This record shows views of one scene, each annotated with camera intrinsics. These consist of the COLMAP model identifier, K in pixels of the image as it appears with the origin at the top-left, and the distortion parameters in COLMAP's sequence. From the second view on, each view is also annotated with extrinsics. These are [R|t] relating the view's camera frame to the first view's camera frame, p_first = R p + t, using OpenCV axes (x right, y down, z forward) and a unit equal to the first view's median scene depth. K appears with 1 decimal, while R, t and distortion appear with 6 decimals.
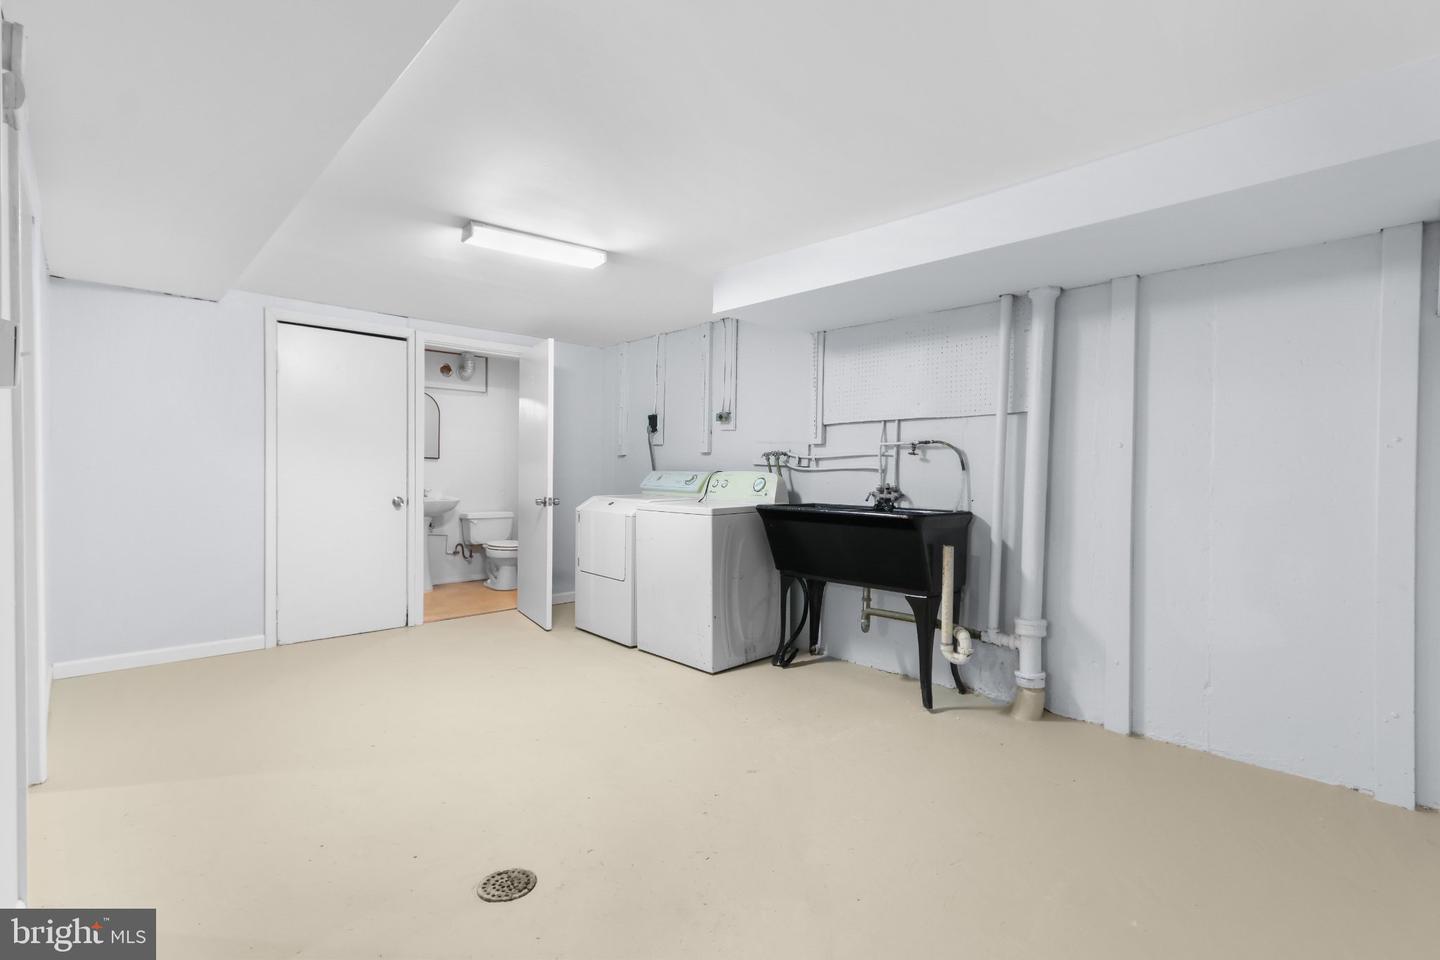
lens RADIAL K [[666.8, 0, 720.8], [0, 666.8, 479.9], [0, 0, 1]] dist [0.001506, 0.002780]
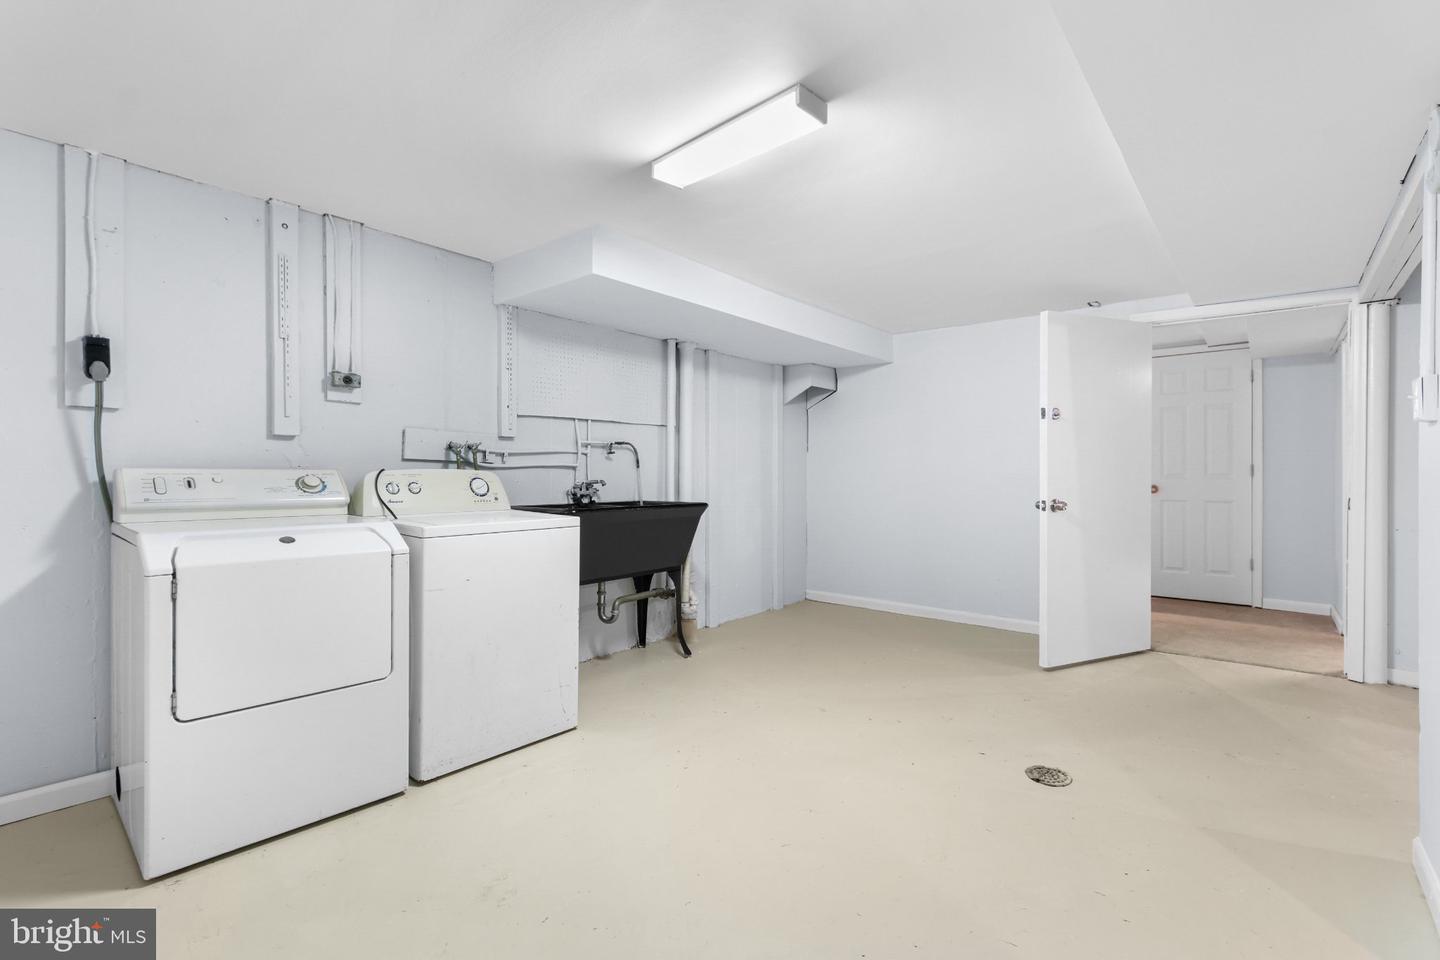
lens RADIAL K [[666.8, 0, 717.3], [0, 666.8, 478.5], [0, 0, 1]] dist [0.001506, 0.002780]
pose [[-0.108252, -0.017377, 0.993972, -0.659148], [0.013089, 0.999736, 0.018903, -0.011904], [-0.994037, 0.015057, -0.107996, 0.751379]]
